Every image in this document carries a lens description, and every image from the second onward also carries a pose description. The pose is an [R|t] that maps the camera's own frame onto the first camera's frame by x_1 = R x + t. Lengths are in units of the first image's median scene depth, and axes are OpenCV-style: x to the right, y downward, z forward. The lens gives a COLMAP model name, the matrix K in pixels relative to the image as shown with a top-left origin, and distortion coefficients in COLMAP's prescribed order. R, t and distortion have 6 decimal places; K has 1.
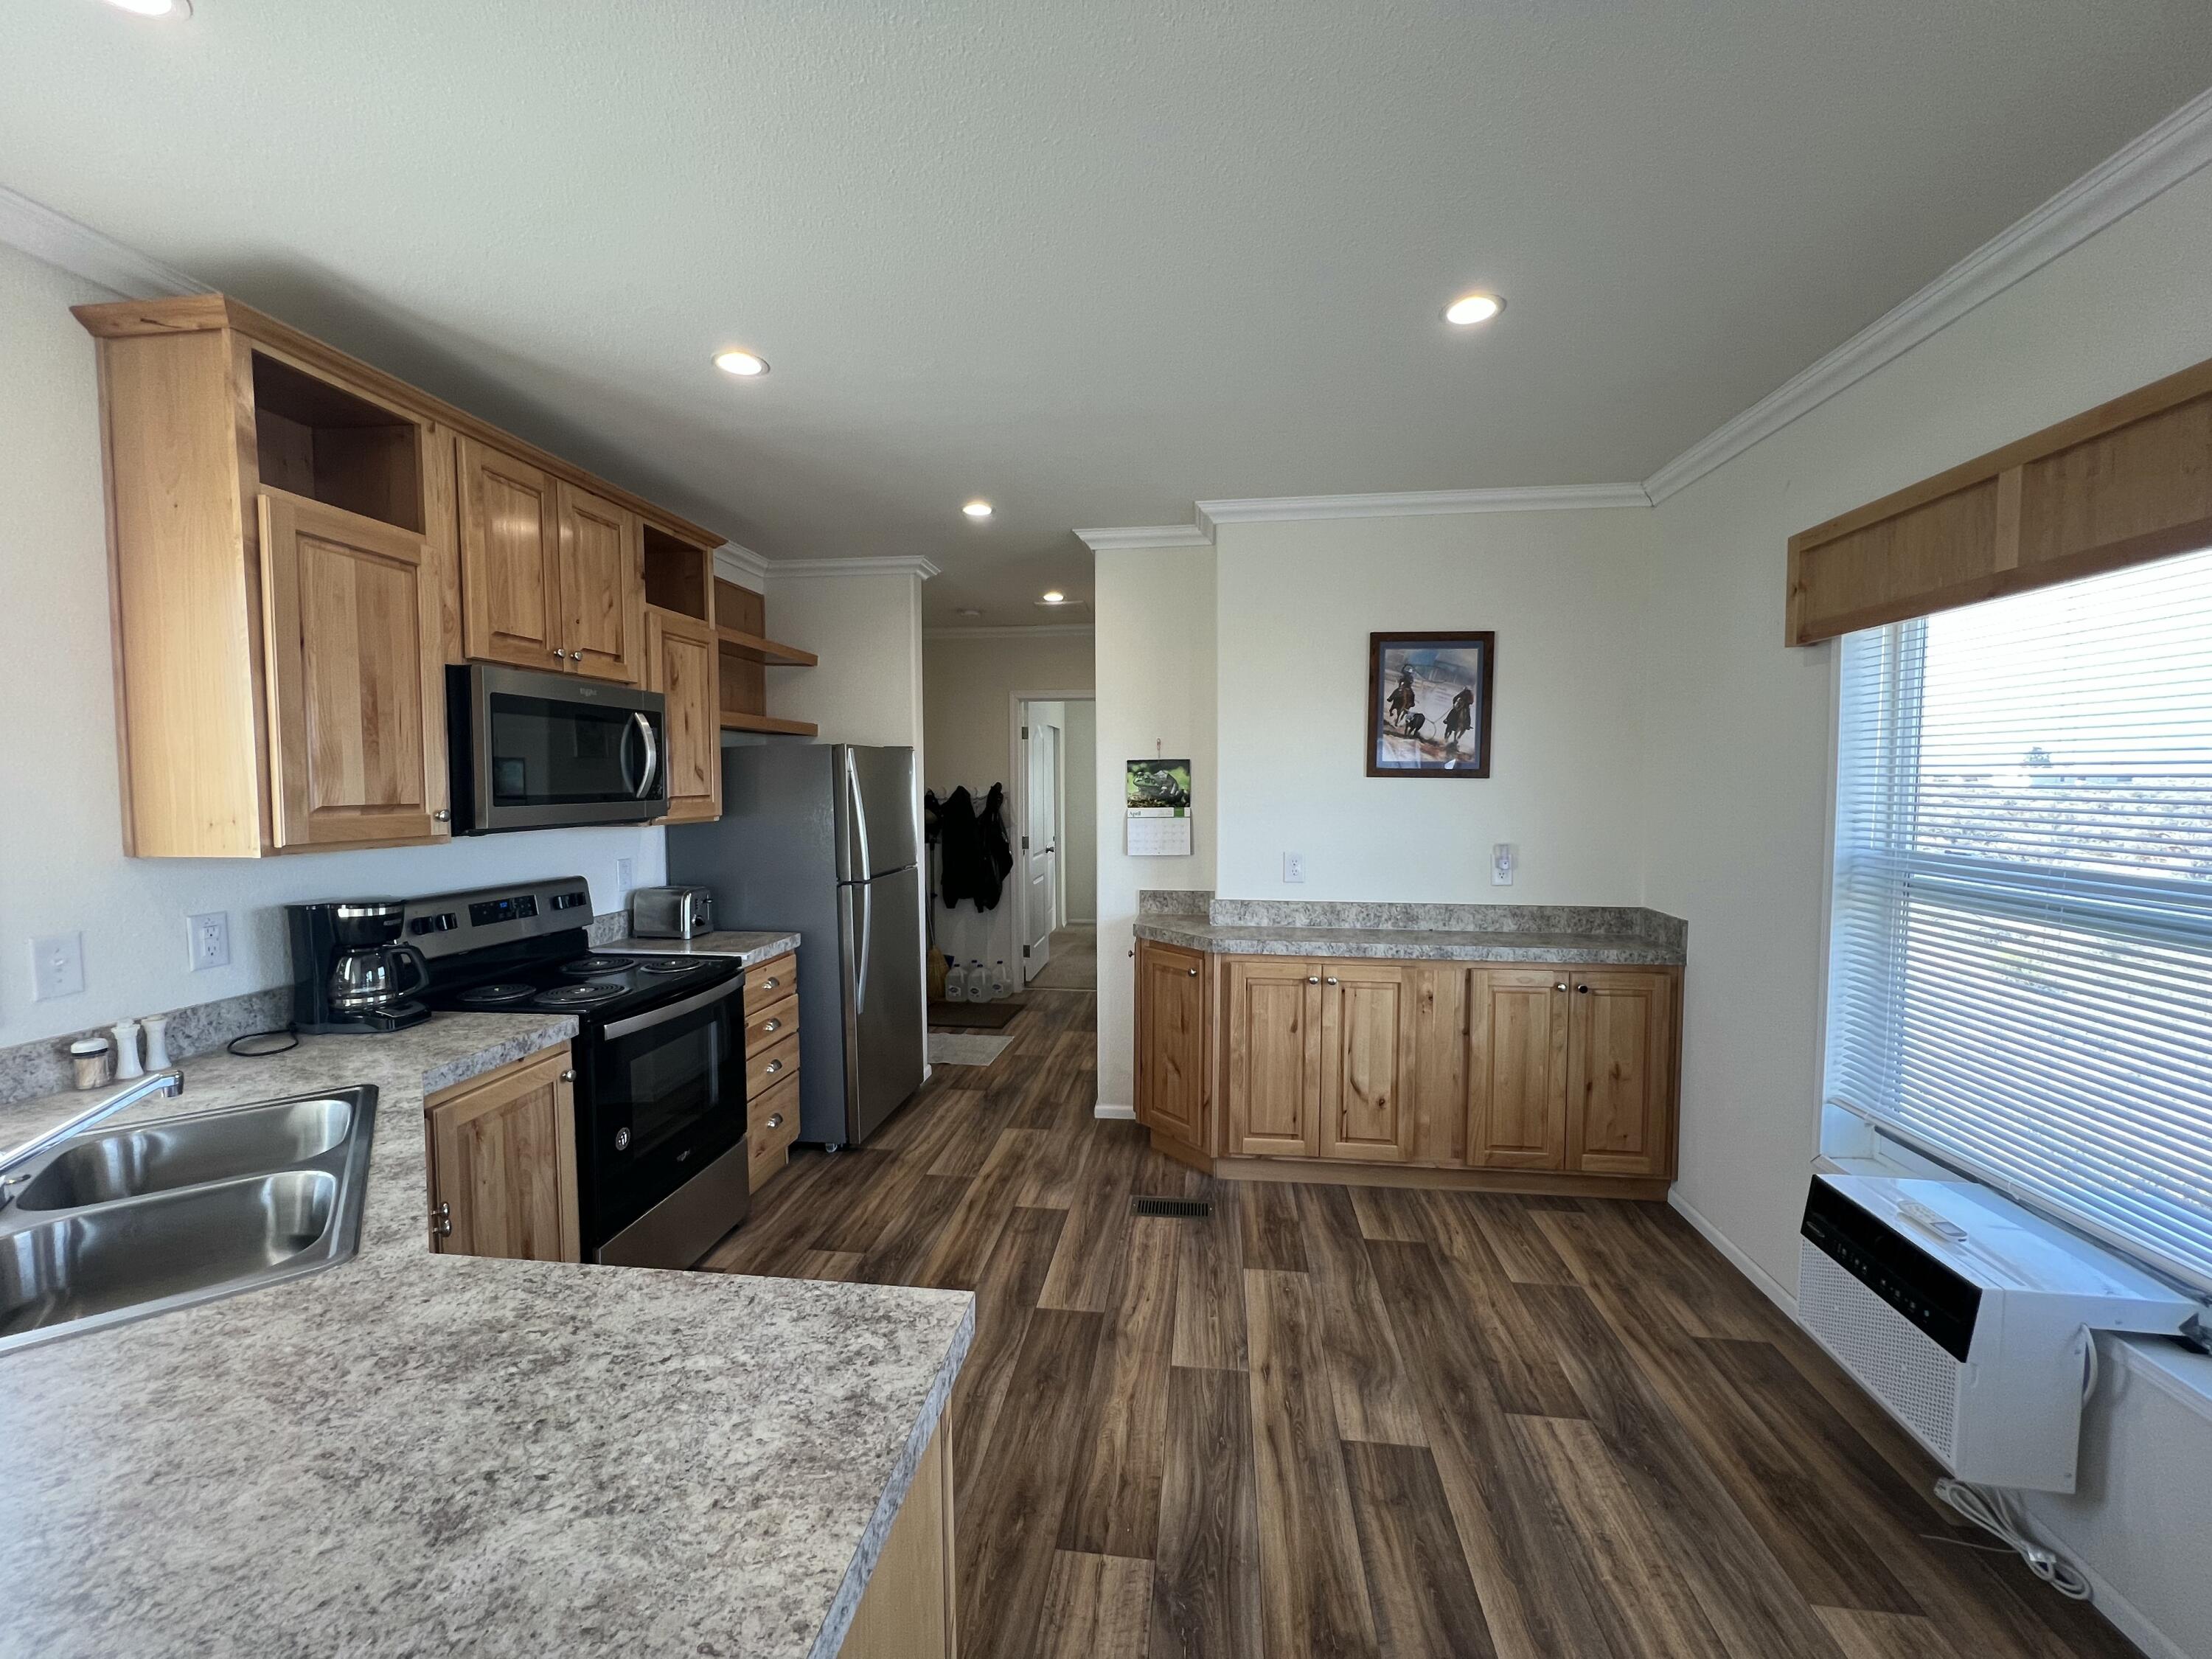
lens RADIAL K [[887.3, 0, 1098.5], [0, 887.3, 823.9], [0, 0, 1]] dist [-0.010694, 0.002122]
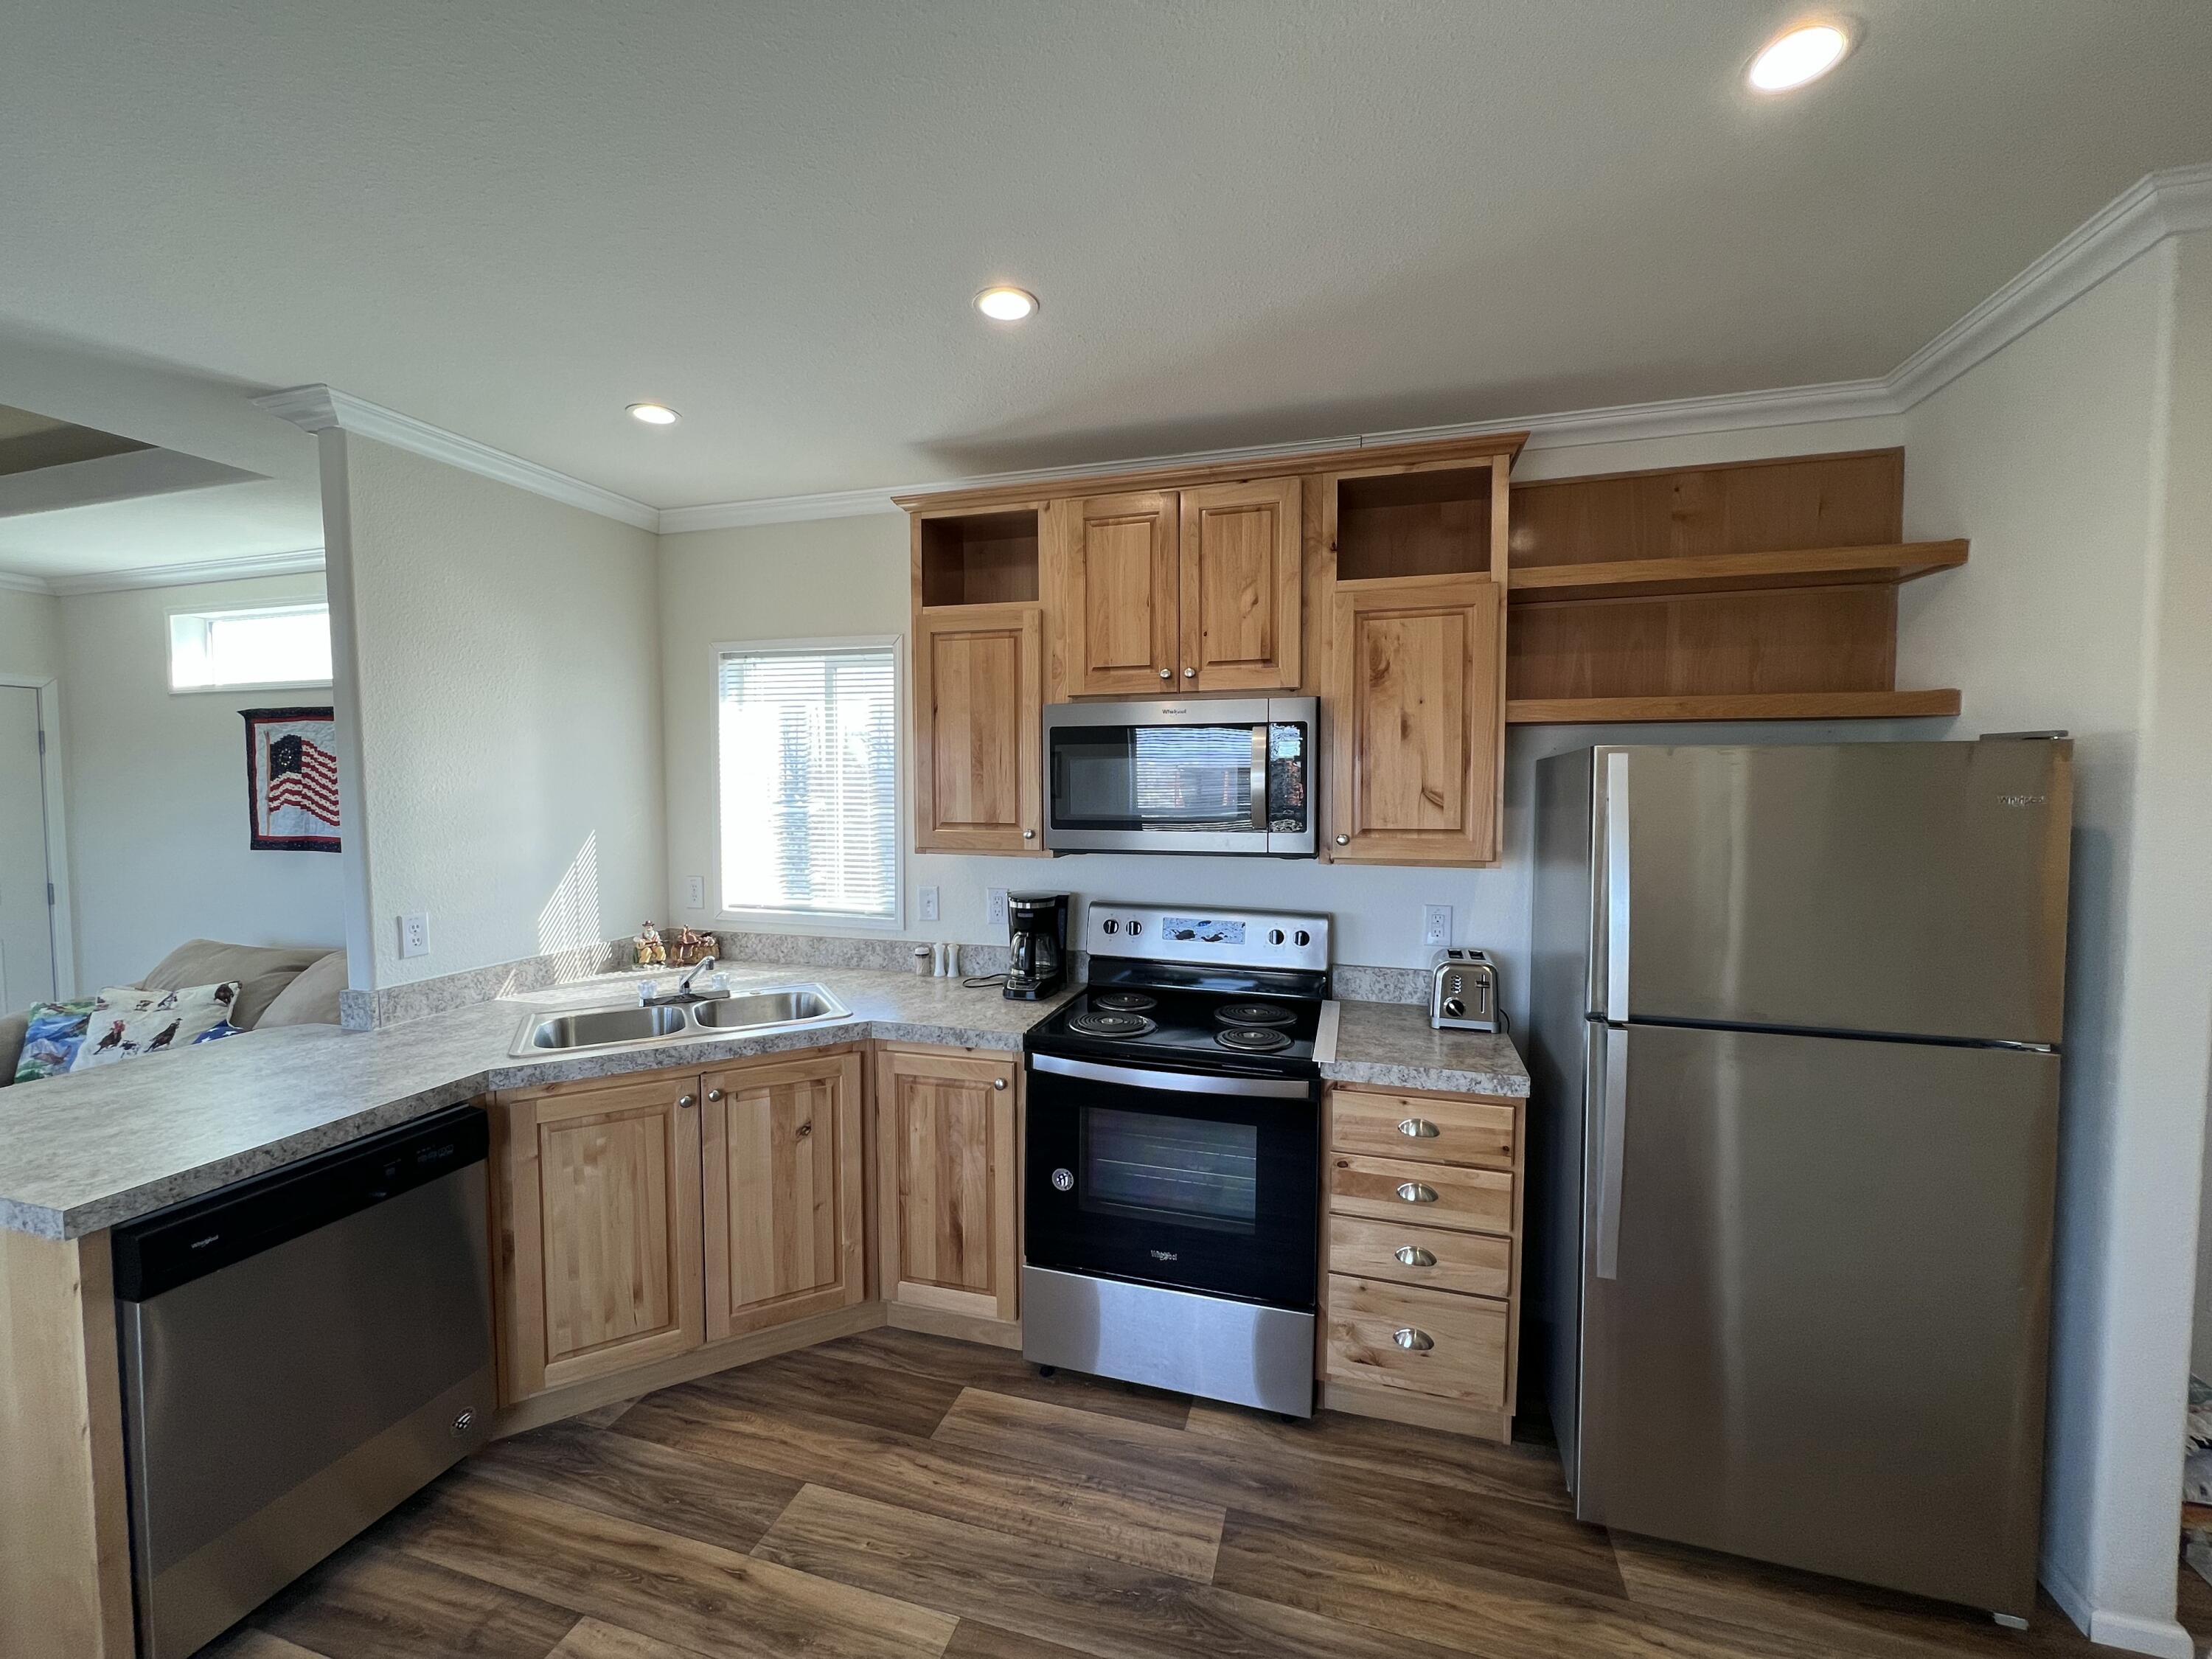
lens RADIAL K [[887.3, 0, 1128.3], [0, 887.3, 824.8], [0, 0, 1]] dist [-0.010694, 0.002122]
pose [[-0.156658, 0.052323, -0.986266, 0.293255], [-0.046606, 0.997092, 0.060300, -0.070206], [0.986553, 0.055412, -0.153764, 0.913843]]
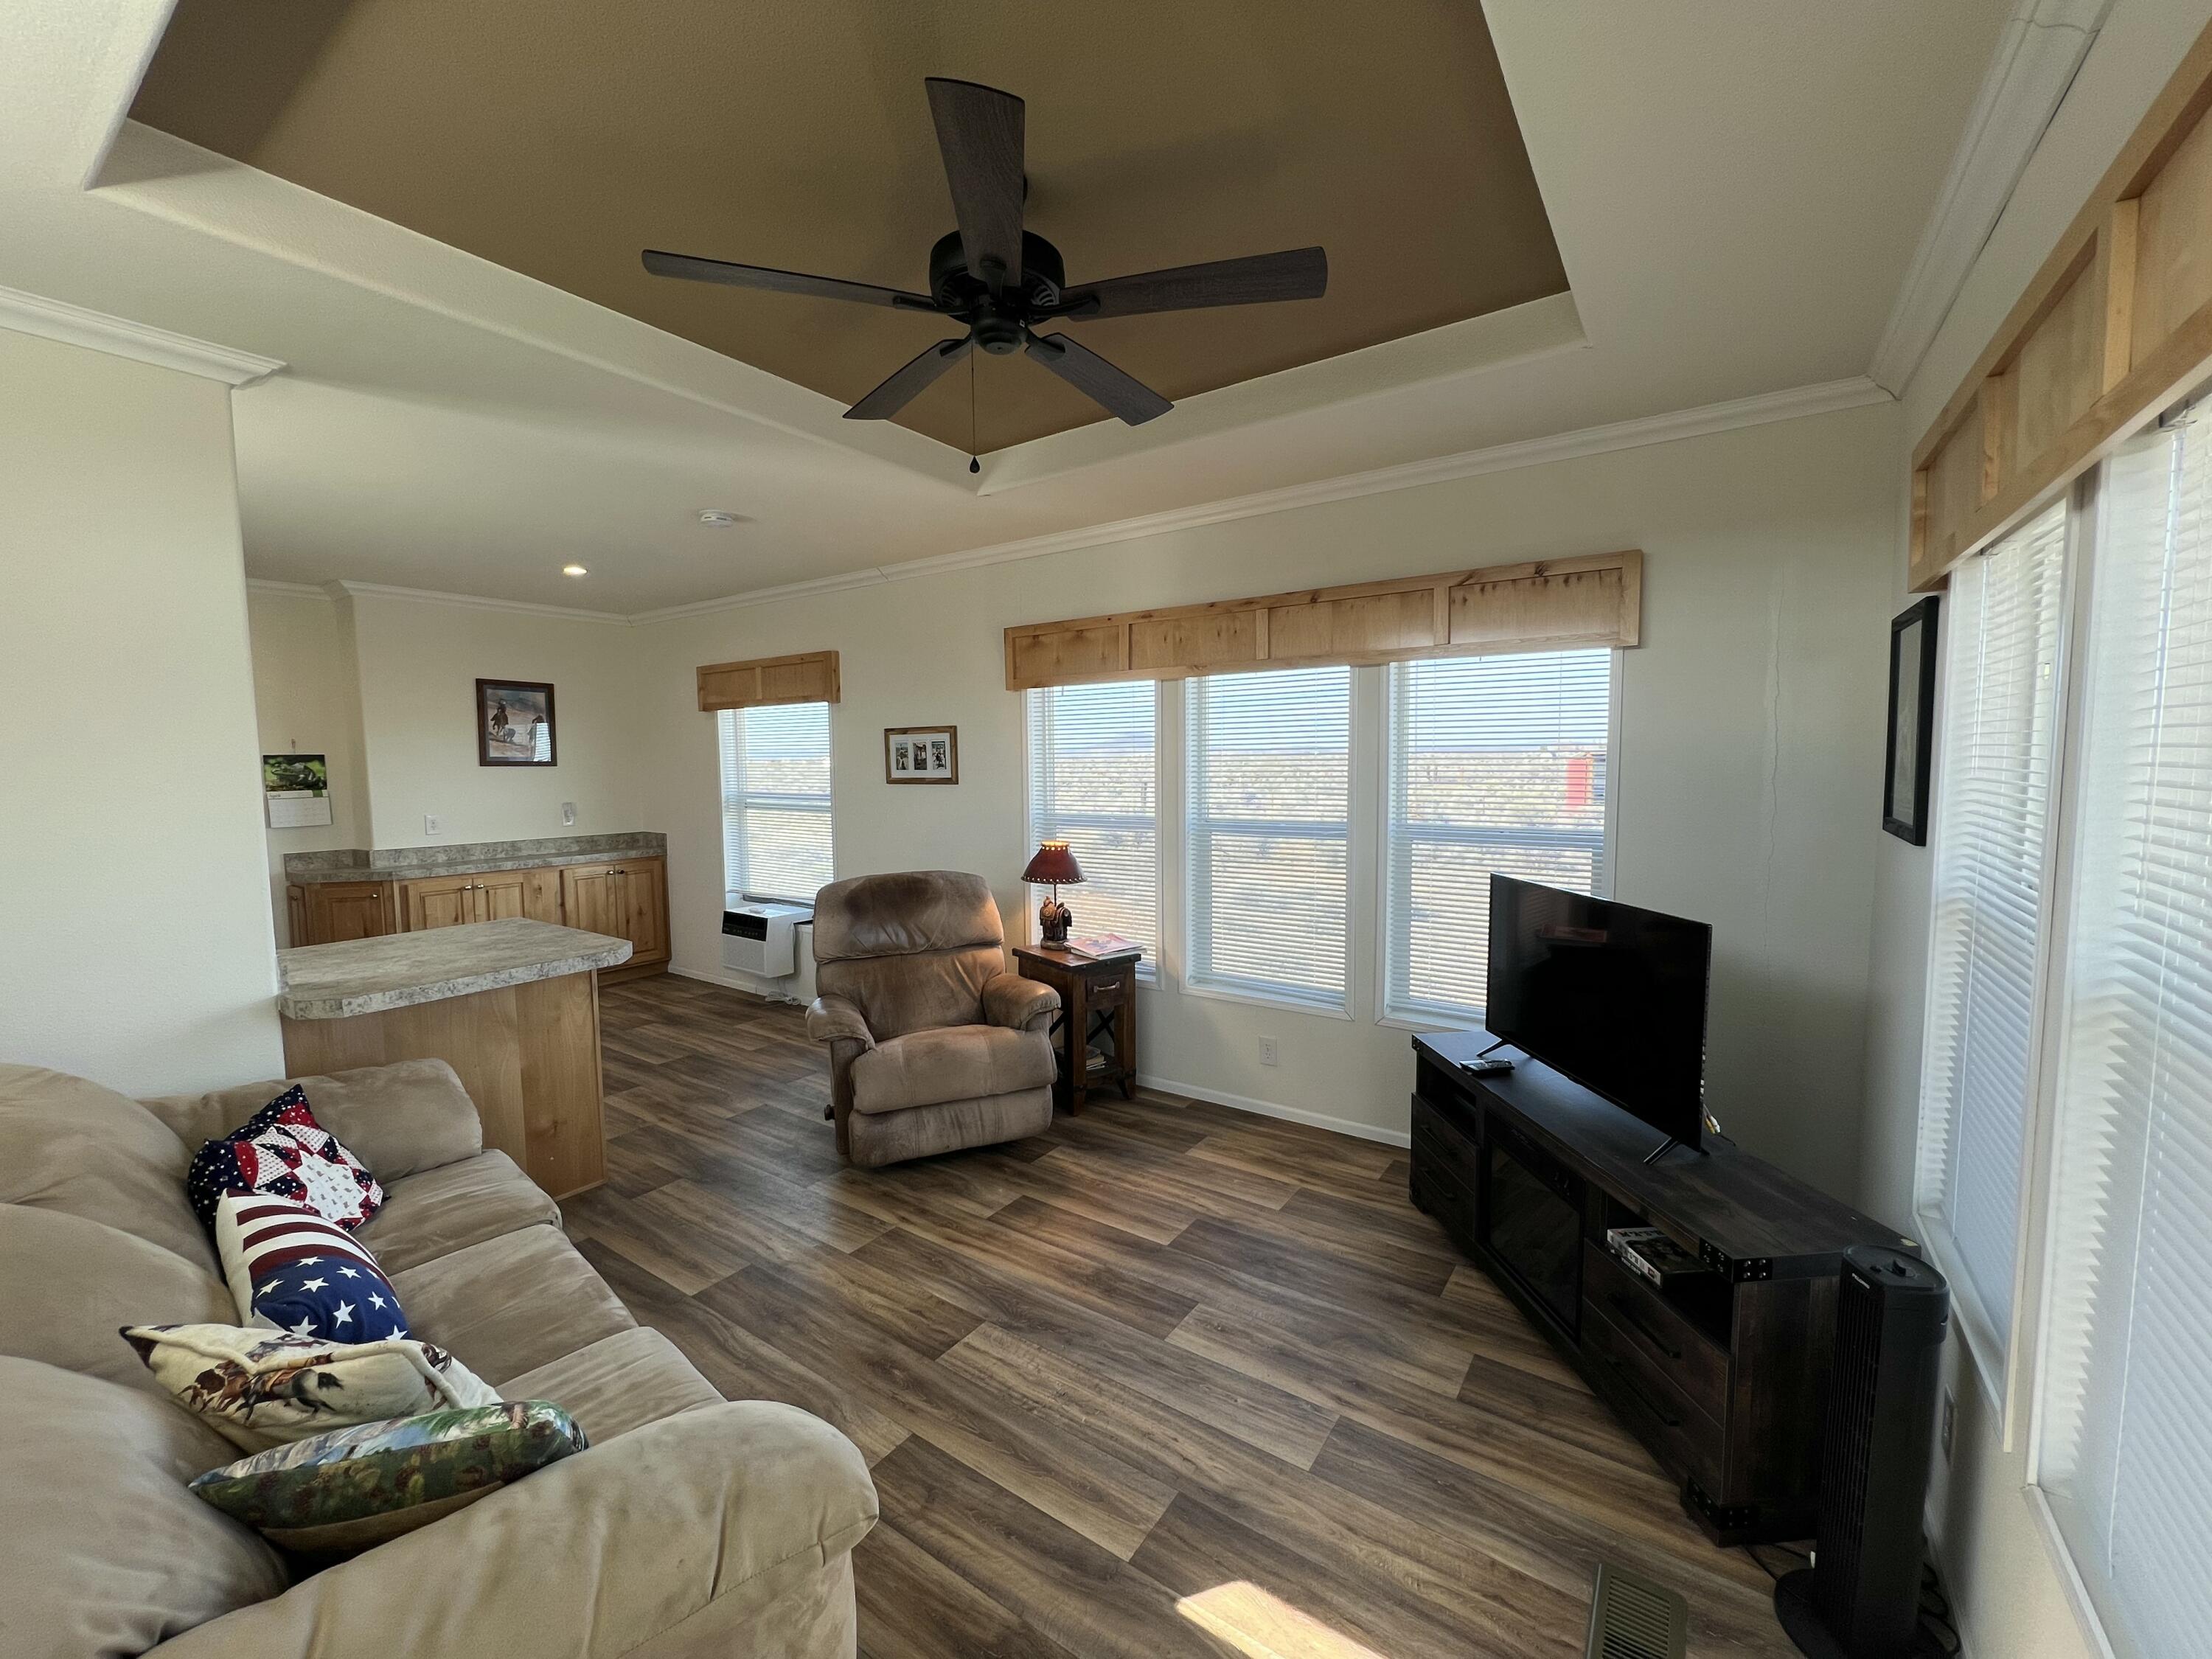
lens RADIAL K [[887.3, 0, 1112.1], [0, 887.3, 831.2], [0, 0, 1]] dist [-0.010694, 0.002122]
pose [[0.451038, -0.076445, 0.889225, -0.705815], [0.052053, 0.996882, 0.059297, 0.034456], [-0.890986, 0.019541, 0.453611, -0.874942]]
